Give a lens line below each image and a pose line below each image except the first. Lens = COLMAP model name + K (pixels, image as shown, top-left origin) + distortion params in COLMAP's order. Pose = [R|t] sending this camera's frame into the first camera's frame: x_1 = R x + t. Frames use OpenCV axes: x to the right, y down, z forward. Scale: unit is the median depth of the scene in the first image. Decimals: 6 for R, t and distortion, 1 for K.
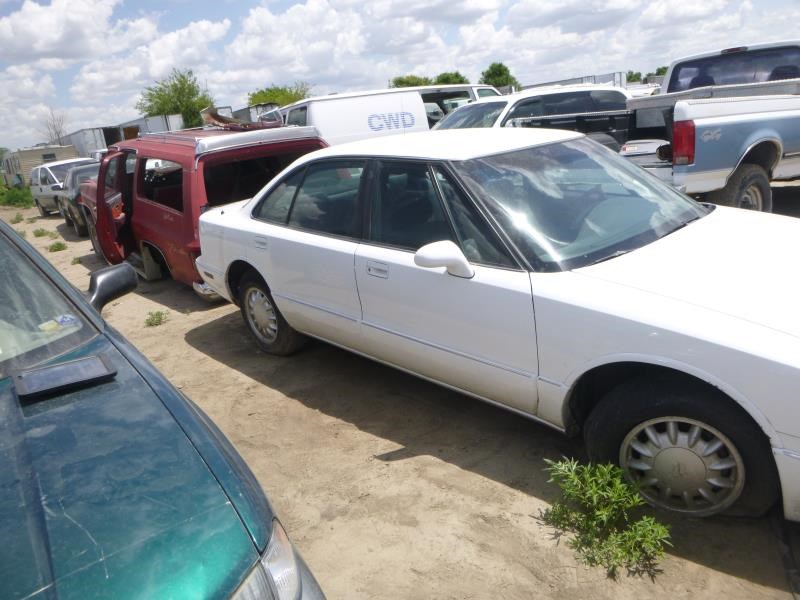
lens RADIAL K [[605.6, 0, 400.0], [0, 605.6, 300.0], [0, 0, 1]] dist [-0.011329, 0.001691]
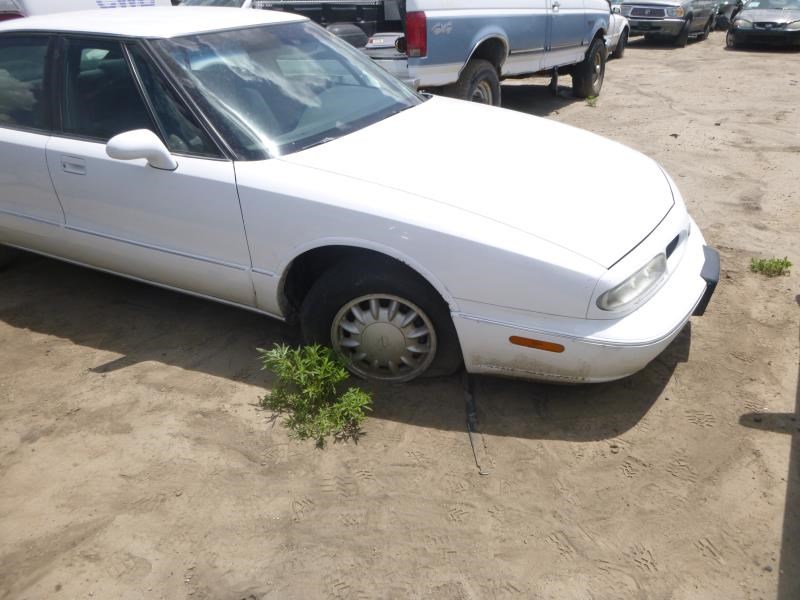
lens RADIAL K [[605.6, 0, 400.0], [0, 605.6, 300.0], [0, 0, 1]] dist [-0.011329, 0.001691]
pose [[0.939925, -0.098682, 0.326807, 0.132877], [0.046517, 0.985402, 0.163764, 0.027549], [-0.338197, -0.138724, 0.930795, -0.011393]]
